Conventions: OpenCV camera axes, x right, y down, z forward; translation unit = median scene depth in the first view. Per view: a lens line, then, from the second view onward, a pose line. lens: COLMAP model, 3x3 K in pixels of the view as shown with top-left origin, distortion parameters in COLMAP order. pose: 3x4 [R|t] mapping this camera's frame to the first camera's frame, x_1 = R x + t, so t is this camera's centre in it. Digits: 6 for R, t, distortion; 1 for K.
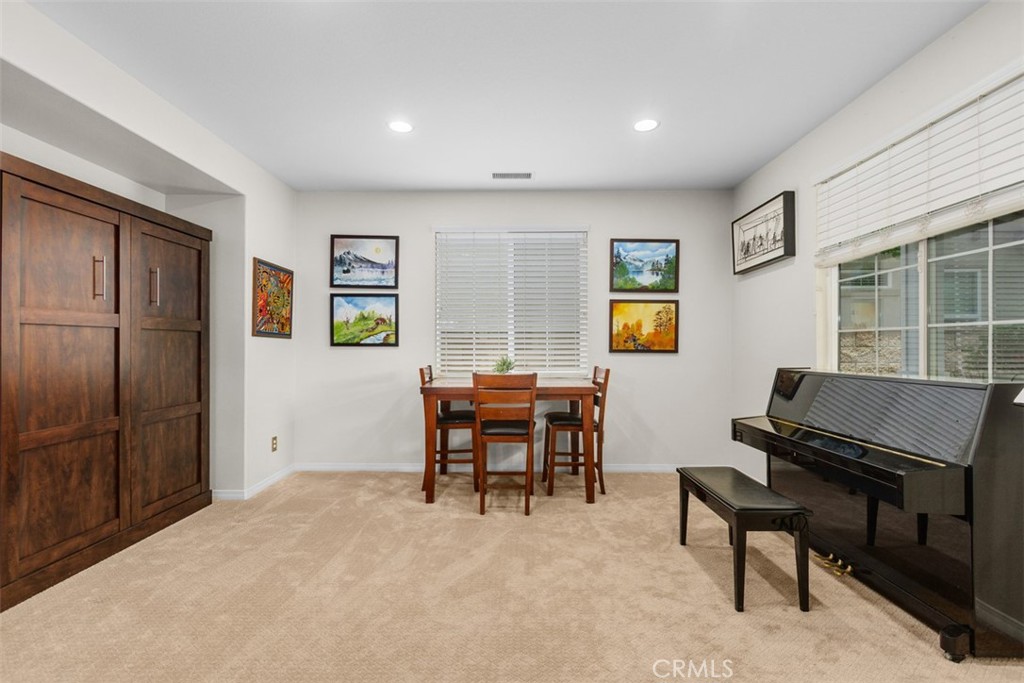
lens RADIAL K [[468.3, 0, 511.5], [0, 468.3, 344.4], [0, 0, 1]] dist [0.001906, 0.000194]
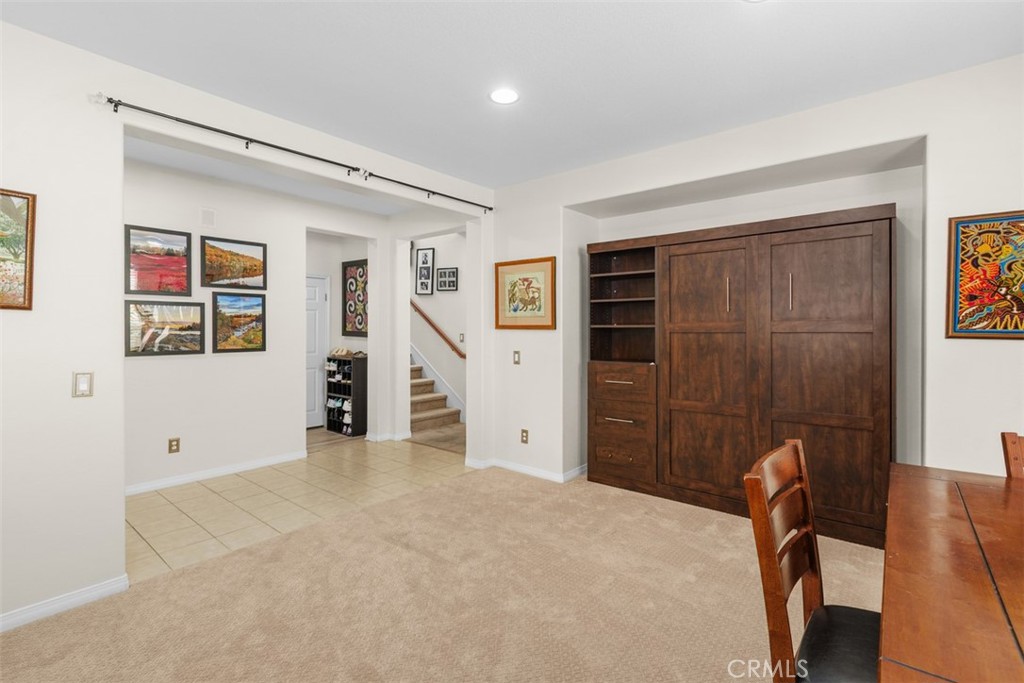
lens RADIAL K [[468.3, 0, 511.0], [0, 468.3, 332.8], [0, 0, 1]] dist [0.001906, 0.000194]
pose [[-0.631599, 0.006939, -0.775264, 0.525510], [0.006108, 0.999973, 0.003974, -0.047470], [0.775271, -0.002225, -0.631625, 1.415774]]
